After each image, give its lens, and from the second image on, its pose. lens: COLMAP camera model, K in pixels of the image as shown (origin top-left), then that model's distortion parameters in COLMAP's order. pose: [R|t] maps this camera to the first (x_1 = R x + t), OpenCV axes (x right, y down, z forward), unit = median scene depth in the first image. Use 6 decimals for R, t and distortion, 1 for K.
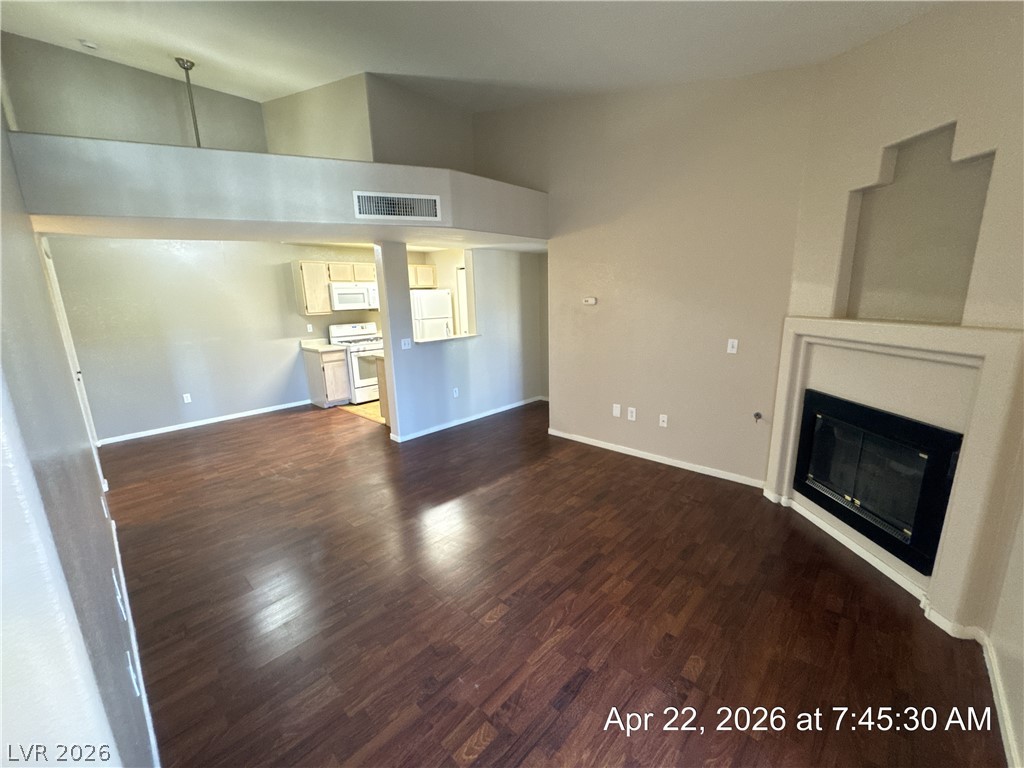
lens RADIAL K [[410.5, 0, 512.0], [0, 410.5, 384.0], [0, 0, 1]] dist [-0.002387, -0.000204]
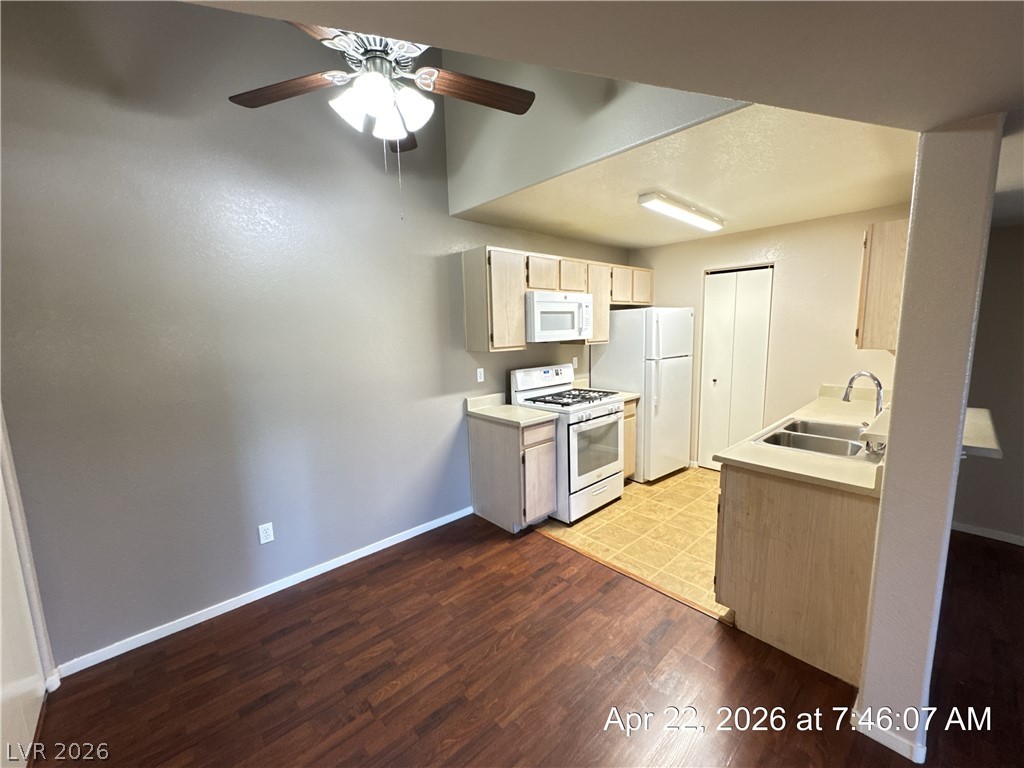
lens RADIAL K [[410.5, 0, 512.0], [0, 410.5, 384.0], [0, 0, 1]] dist [-0.002387, -0.000204]
pose [[0.997332, 0.012097, -0.071996, -0.636265], [-0.017328, 0.997219, -0.072485, -0.132799], [0.070919, 0.073539, 0.994768, 0.719755]]
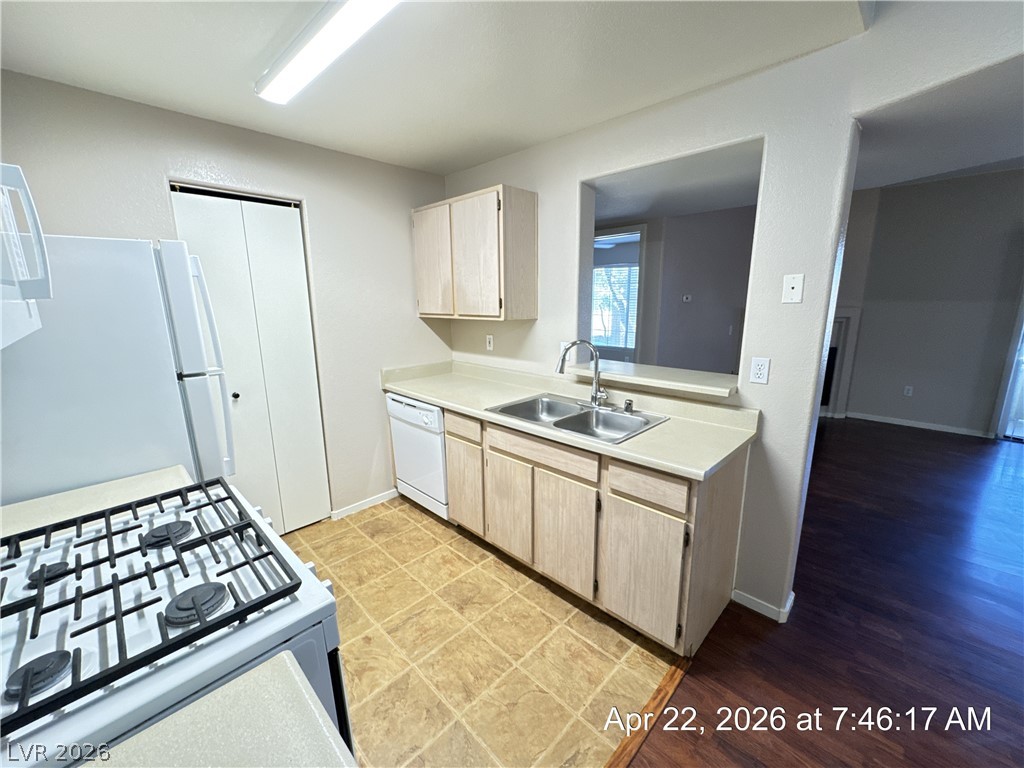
lens RADIAL K [[410.5, 0, 512.0], [0, 410.5, 384.0], [0, 0, 1]] dist [-0.002387, -0.000204]
pose [[0.016238, -0.181613, 0.983236, -0.737432], [0.217437, 0.960473, 0.173817, -0.236844], [-0.975939, 0.210969, 0.055085, 1.265618]]
